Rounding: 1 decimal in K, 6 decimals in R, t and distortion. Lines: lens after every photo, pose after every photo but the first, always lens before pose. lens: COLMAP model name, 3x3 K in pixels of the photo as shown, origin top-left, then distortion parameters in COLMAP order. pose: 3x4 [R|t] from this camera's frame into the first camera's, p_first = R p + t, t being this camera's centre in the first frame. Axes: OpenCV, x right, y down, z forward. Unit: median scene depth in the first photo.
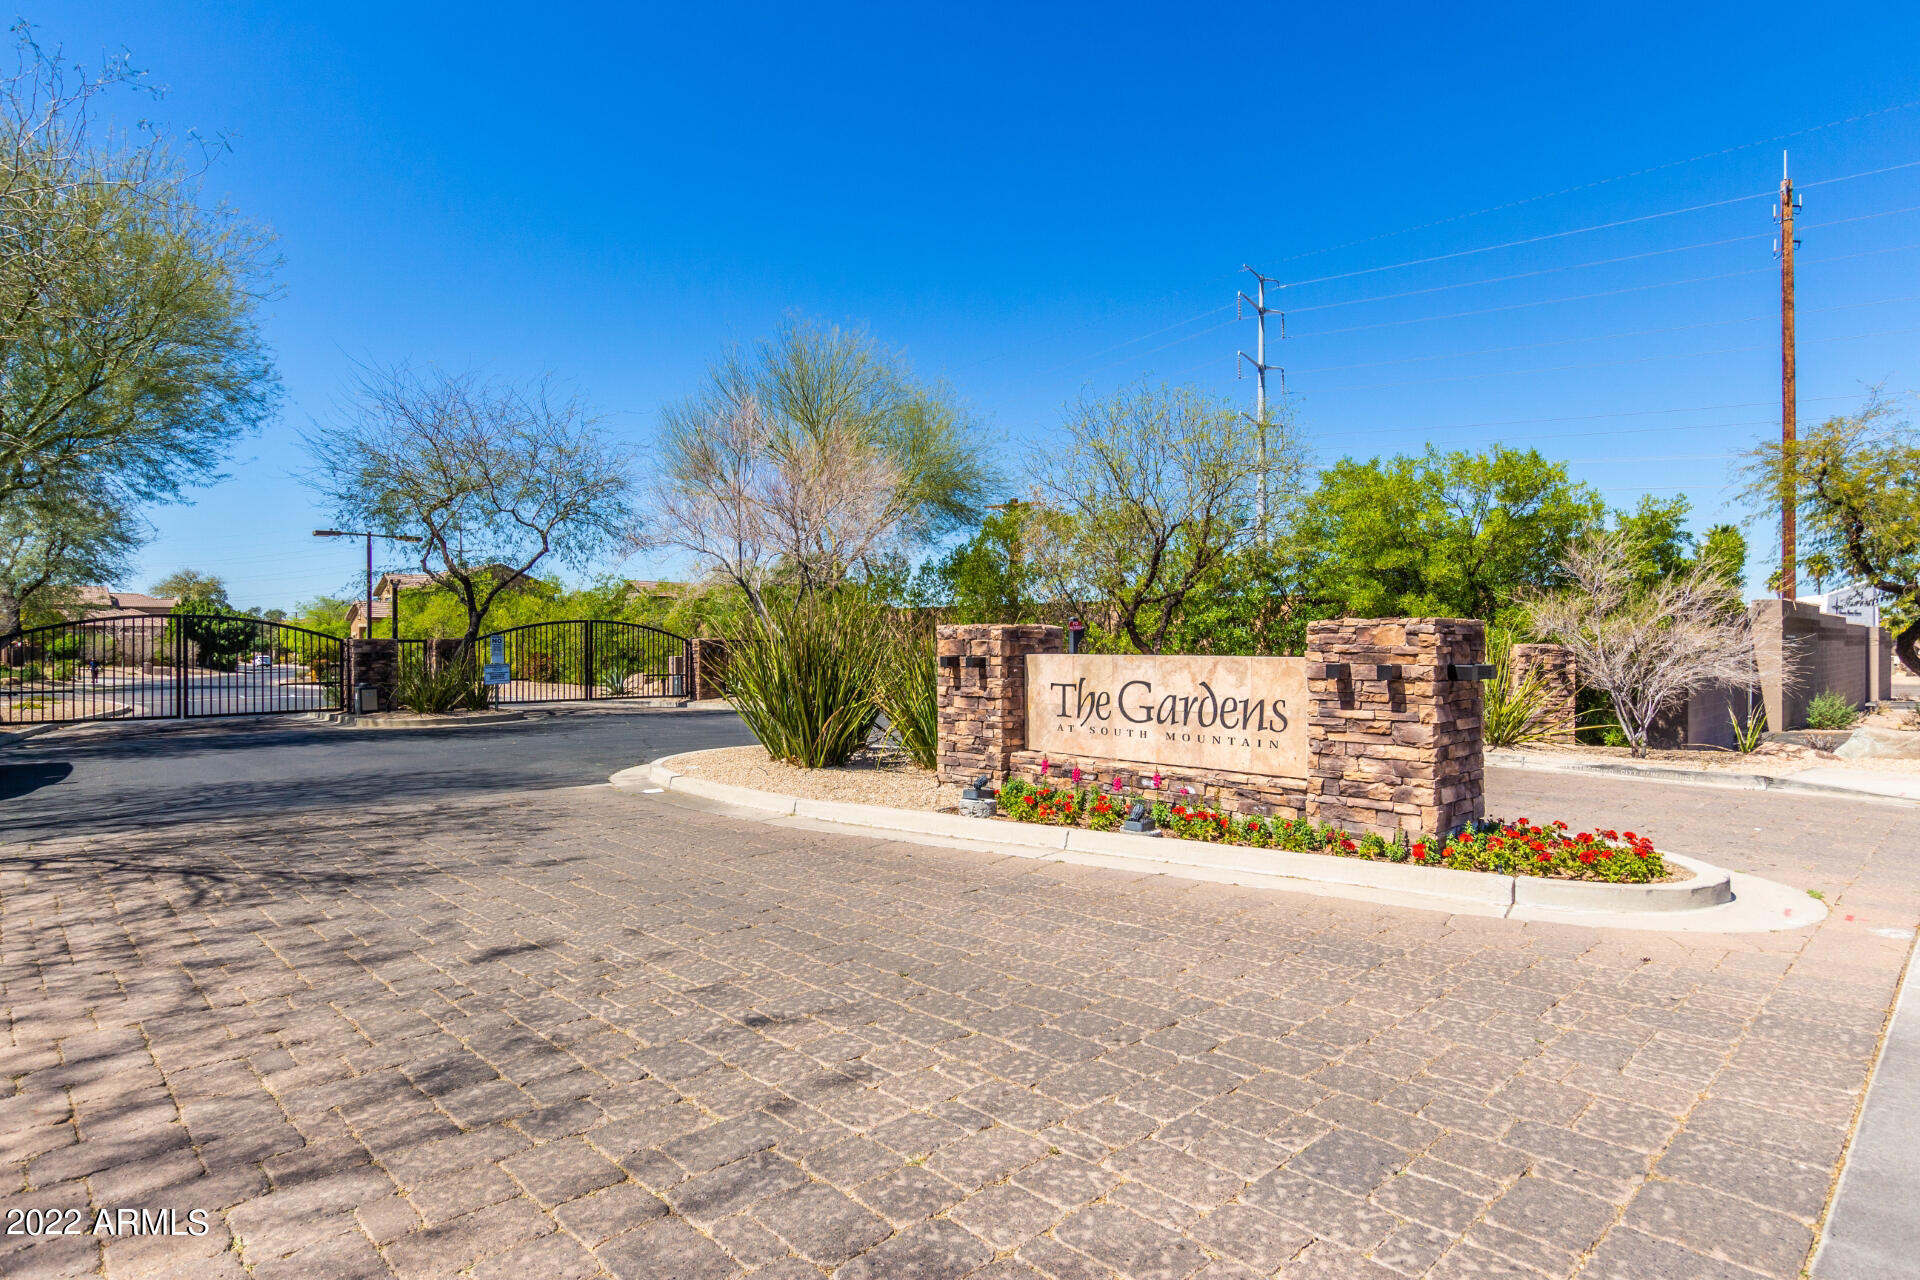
lens RADIAL K [[1070.4, 0, 960.0], [0, 1070.4, 640.0], [0, 0, 1]] dist [-0.000582, 0.000169]
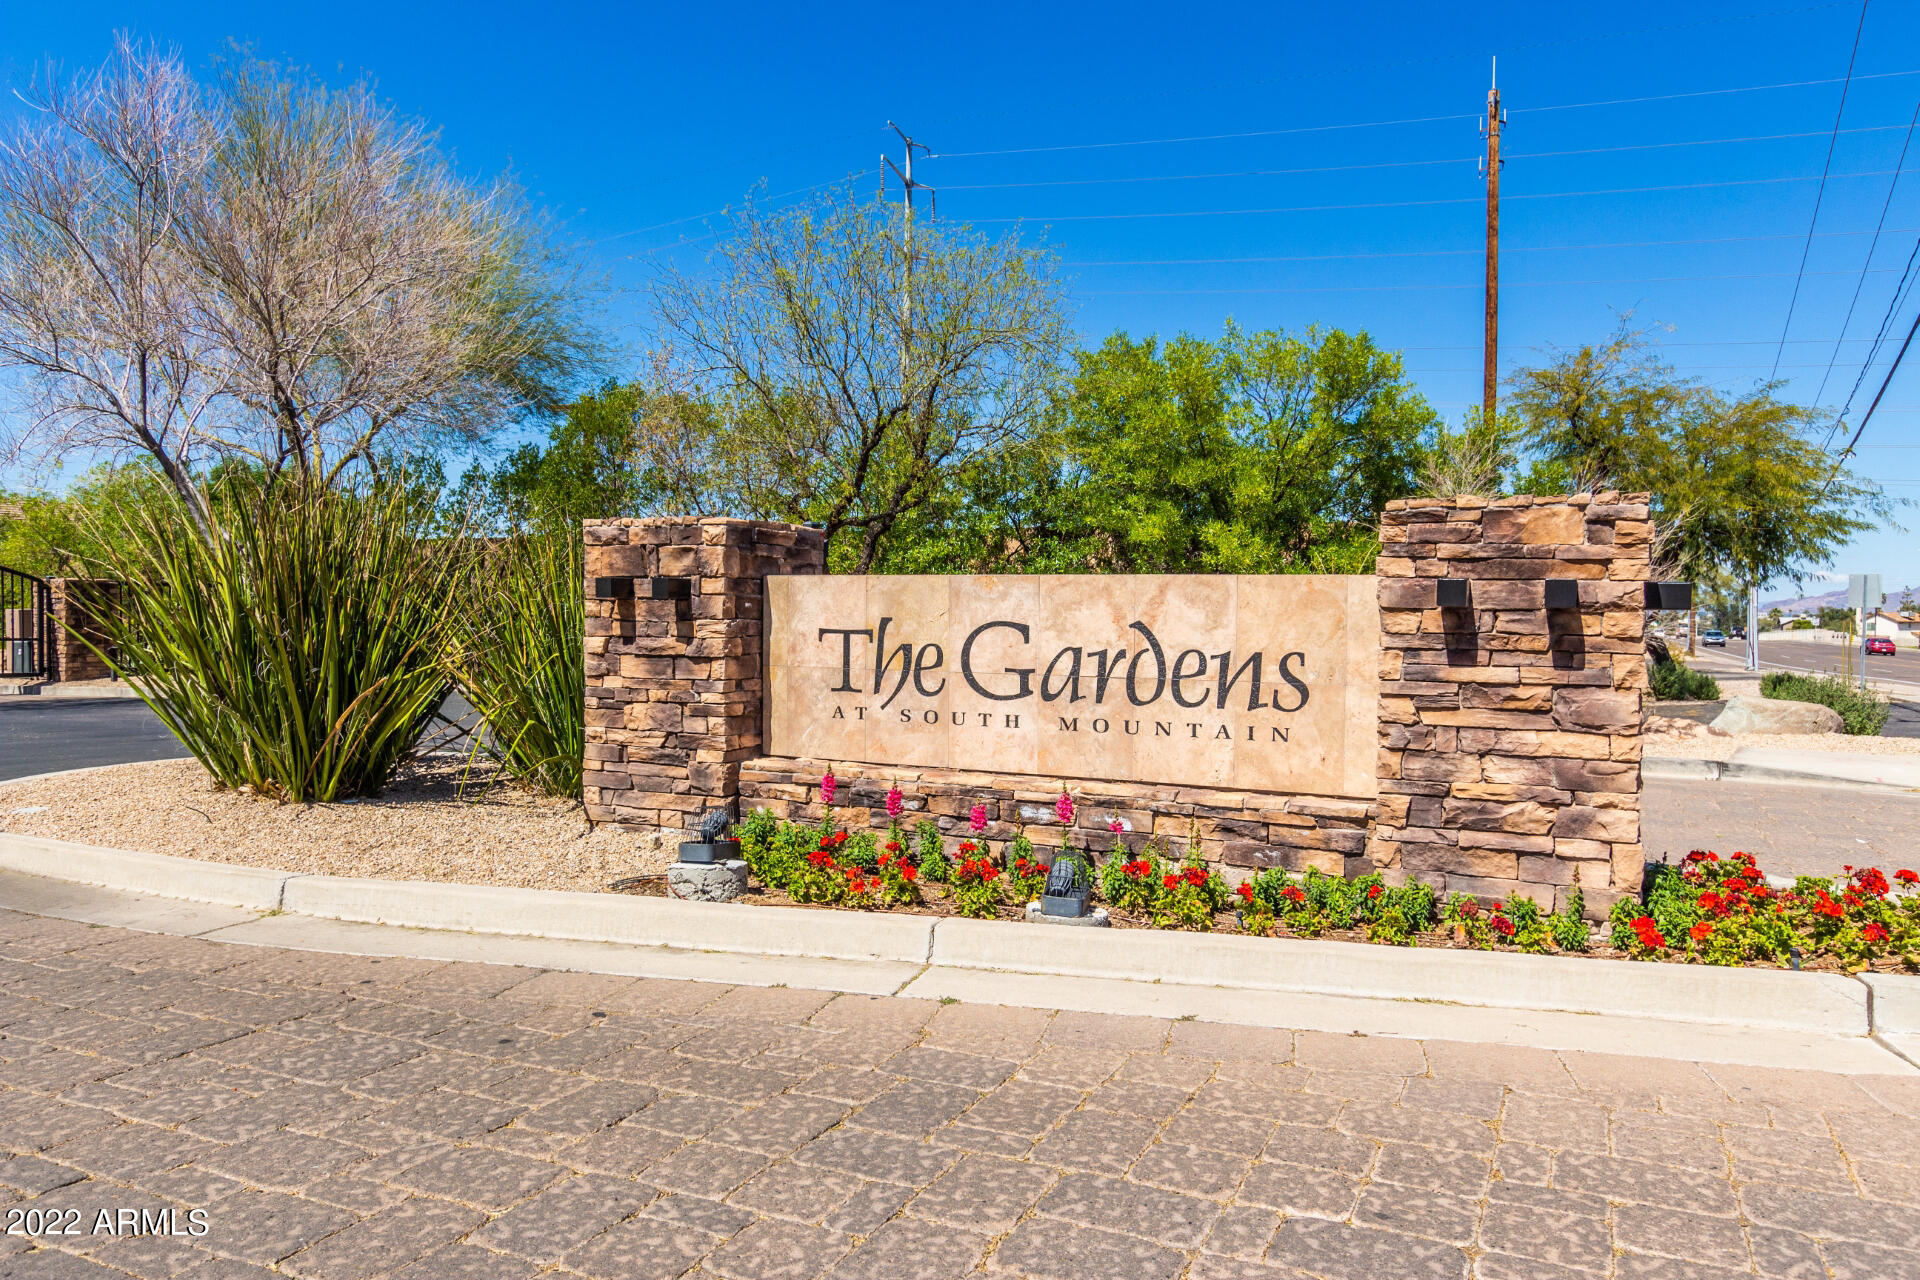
lens RADIAL K [[1304.3, 0, 960.0], [0, 1304.3, 640.0], [0, 0, 1]] dist [-0.002379, -0.000012]
pose [[0.937224, 0.001876, 0.348724, -0.078024], [-0.009950, 0.999722, 0.021363, 0.032500], [-0.348587, -0.023492, 0.936982, 0.383894]]
